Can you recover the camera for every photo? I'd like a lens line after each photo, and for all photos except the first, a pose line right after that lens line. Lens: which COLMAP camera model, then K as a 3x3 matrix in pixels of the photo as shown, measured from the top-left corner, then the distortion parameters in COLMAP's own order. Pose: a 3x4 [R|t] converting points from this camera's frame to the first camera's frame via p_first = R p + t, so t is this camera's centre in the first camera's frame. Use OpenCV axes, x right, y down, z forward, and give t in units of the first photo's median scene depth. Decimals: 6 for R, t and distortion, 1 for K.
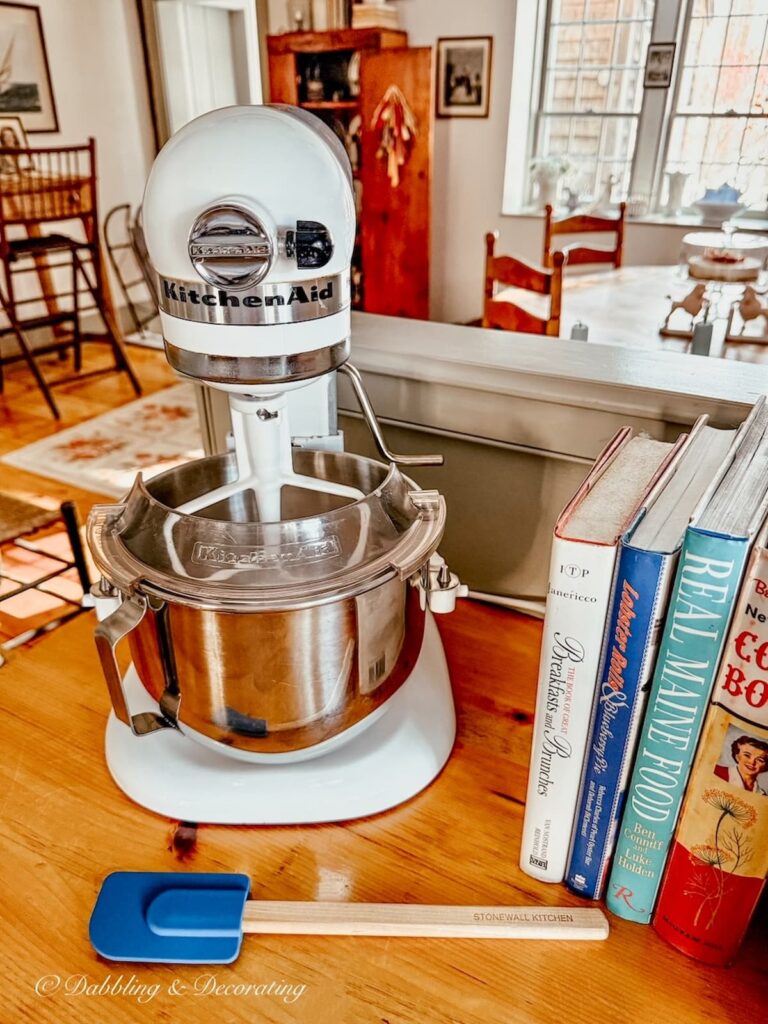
lens RADIAL K [[764.4, 0, 393.2], [0, 764.4, 510.5], [0, 0, 1]] dist [-0.004999, -0.015999]
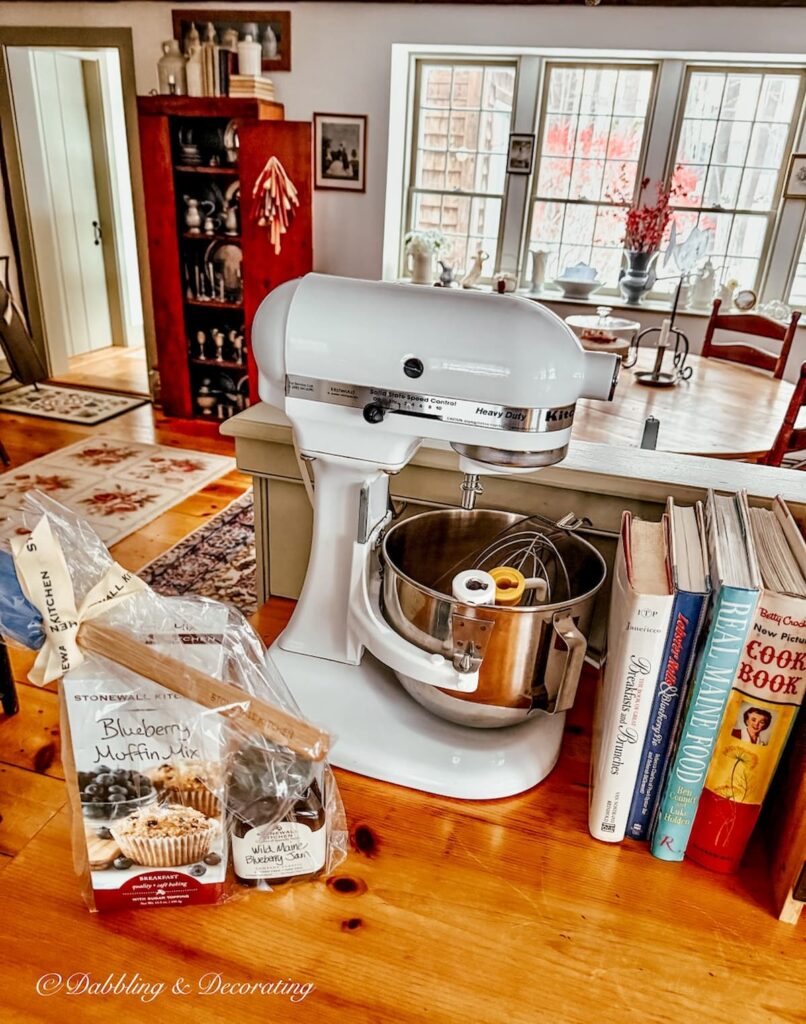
lens RADIAL K [[793.1, 0, 422.6], [0, 793.1, 553.2], [0, 0, 1]] dist [0.011447, -0.031701]
pose [[0.972354, -0.045967, 0.228944, -0.389195], [0.050692, 0.998605, -0.014793, -0.024964], [-0.227944, 0.025990, 0.973327, -0.317157]]
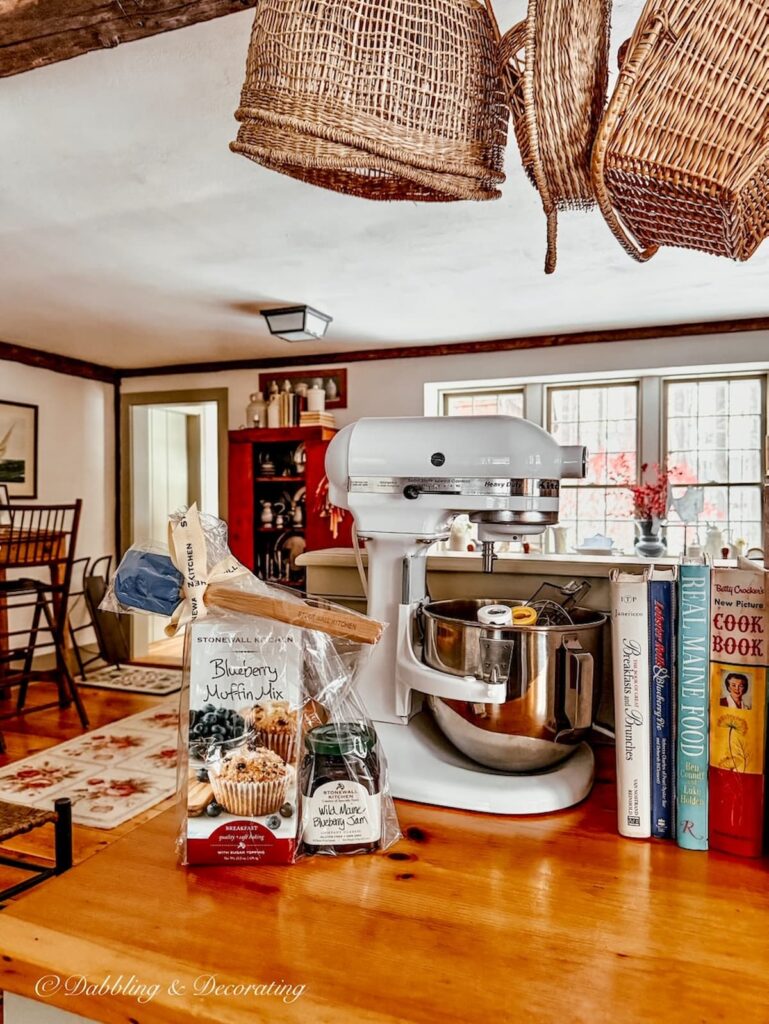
lens RADIAL K [[774.7, 0, 399.4], [0, 774.7, 506.2], [0, 0, 1]] dist [0.023351, -0.045068]
pose [[0.988698, 0.001270, 0.149913, -0.448309], [0.068483, 0.885711, -0.459159, 0.518418], [-0.133363, 0.464236, 0.875614, -0.547417]]
